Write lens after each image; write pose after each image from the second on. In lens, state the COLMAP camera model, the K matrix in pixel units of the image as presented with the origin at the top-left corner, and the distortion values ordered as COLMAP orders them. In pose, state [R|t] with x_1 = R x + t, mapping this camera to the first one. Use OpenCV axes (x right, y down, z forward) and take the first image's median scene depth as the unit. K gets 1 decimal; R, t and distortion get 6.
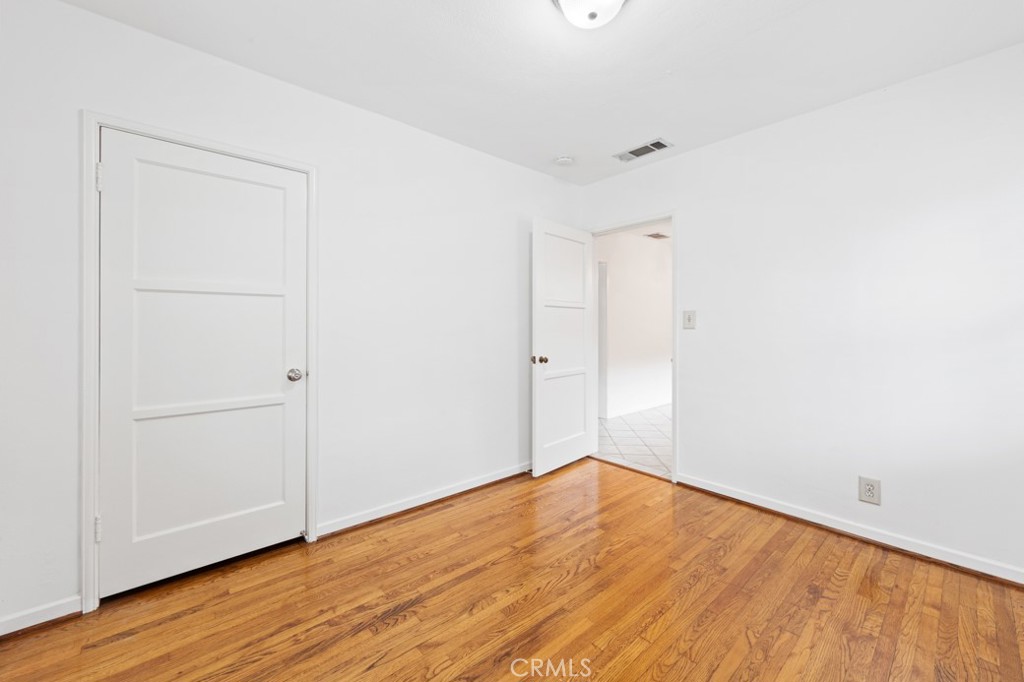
lens RADIAL K [[406.5, 0, 513.6], [0, 406.5, 332.1], [0, 0, 1]] dist [-0.001536, -0.000436]
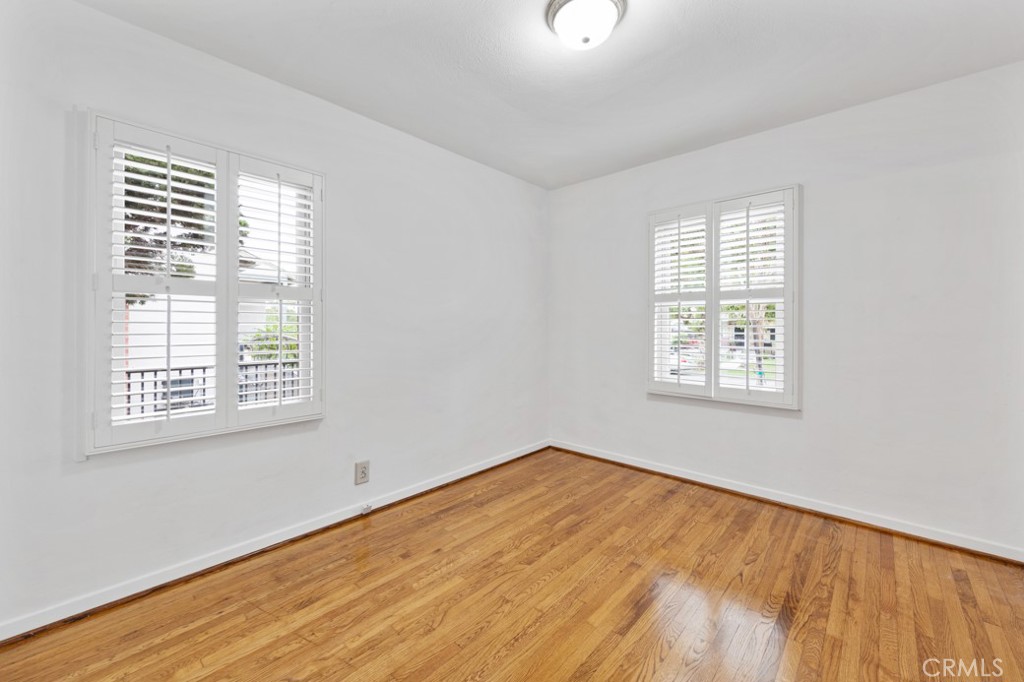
lens RADIAL K [[406.5, 0, 510.9], [0, 406.5, 333.4], [0, 0, 1]] dist [-0.001536, -0.000436]
pose [[-0.993543, 0.001199, -0.113449, 0.486225], [-0.001363, 0.999746, 0.022510, -0.013887], [0.113447, 0.022520, -0.993289, 1.922861]]
